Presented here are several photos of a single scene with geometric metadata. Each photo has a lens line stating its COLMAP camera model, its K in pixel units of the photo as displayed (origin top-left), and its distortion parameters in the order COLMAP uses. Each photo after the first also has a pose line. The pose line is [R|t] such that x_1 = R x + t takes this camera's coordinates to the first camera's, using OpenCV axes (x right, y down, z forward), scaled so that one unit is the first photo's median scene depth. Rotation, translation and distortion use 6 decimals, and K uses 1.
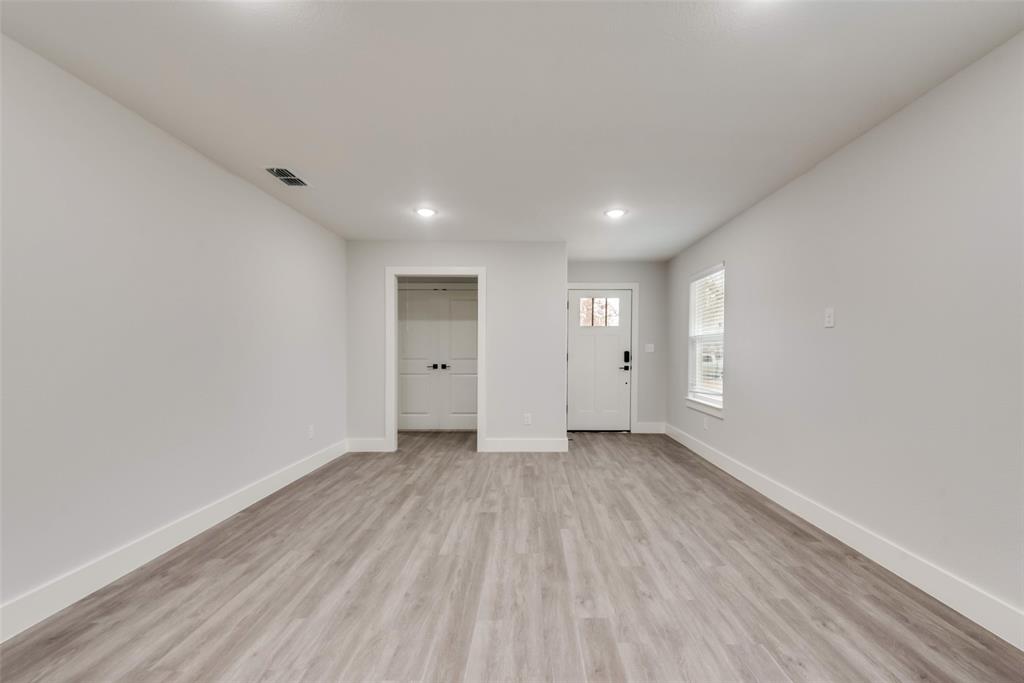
lens RADIAL K [[408.9, 0, 531.7], [0, 408.9, 354.6], [0, 0, 1]] dist [0.000634, -0.000114]
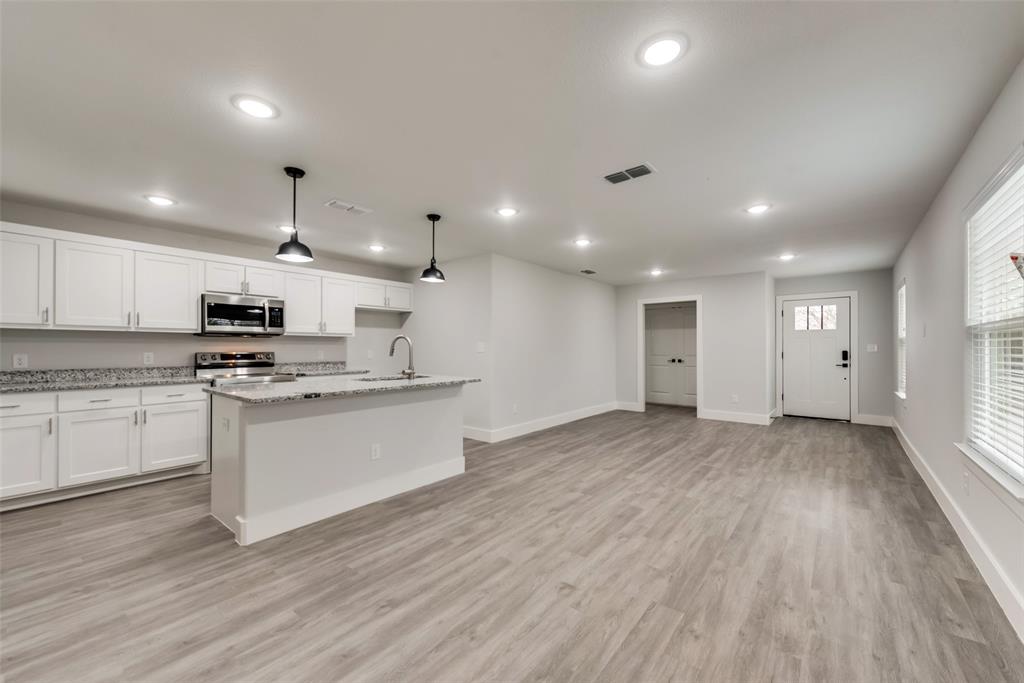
lens RADIAL K [[407.5, 0, 516.8], [0, 407.5, 347.4], [0, 0, 1]] dist [0.010025, -0.000594]
pose [[0.779839, -0.004380, -0.625965, 0.280604], [-0.002167, 0.999951, -0.009697, -0.005094], [0.625977, 0.008918, 0.779791, -0.562689]]
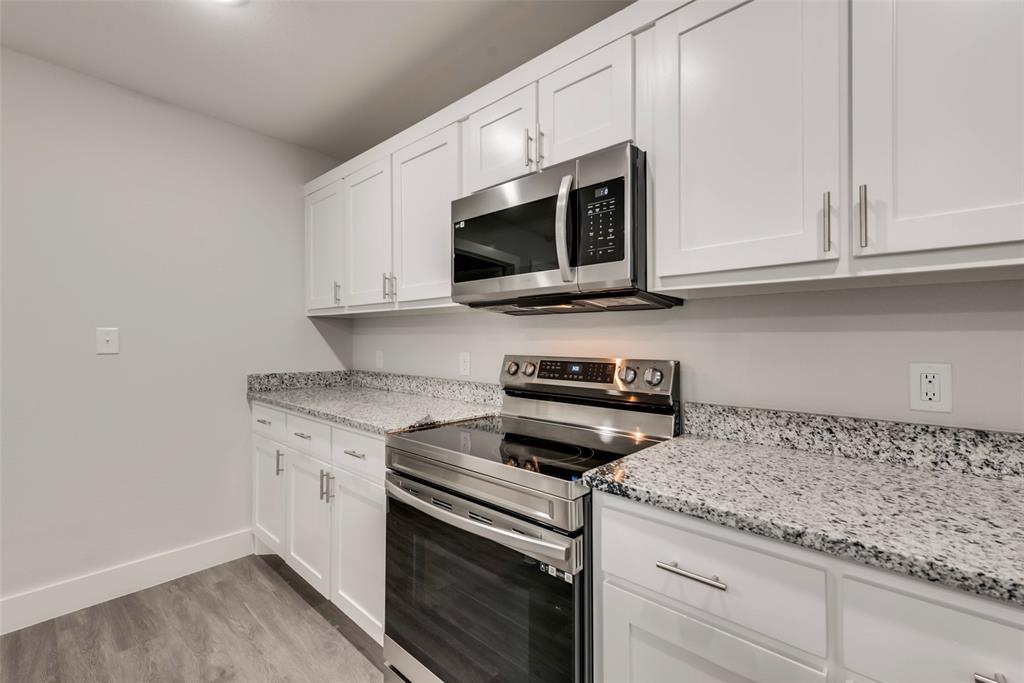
lens RADIAL K [[428.1, 0, 512.0], [0, 428.1, 341.5], [0, 0, 1]] dist [0.014183, -0.000629]
pose [[-0.664353, -0.015259, -0.747263, -0.541791], [-0.020155, 0.999794, -0.002496, -0.012295], [0.747147, 0.013403, -0.664524, -0.035887]]
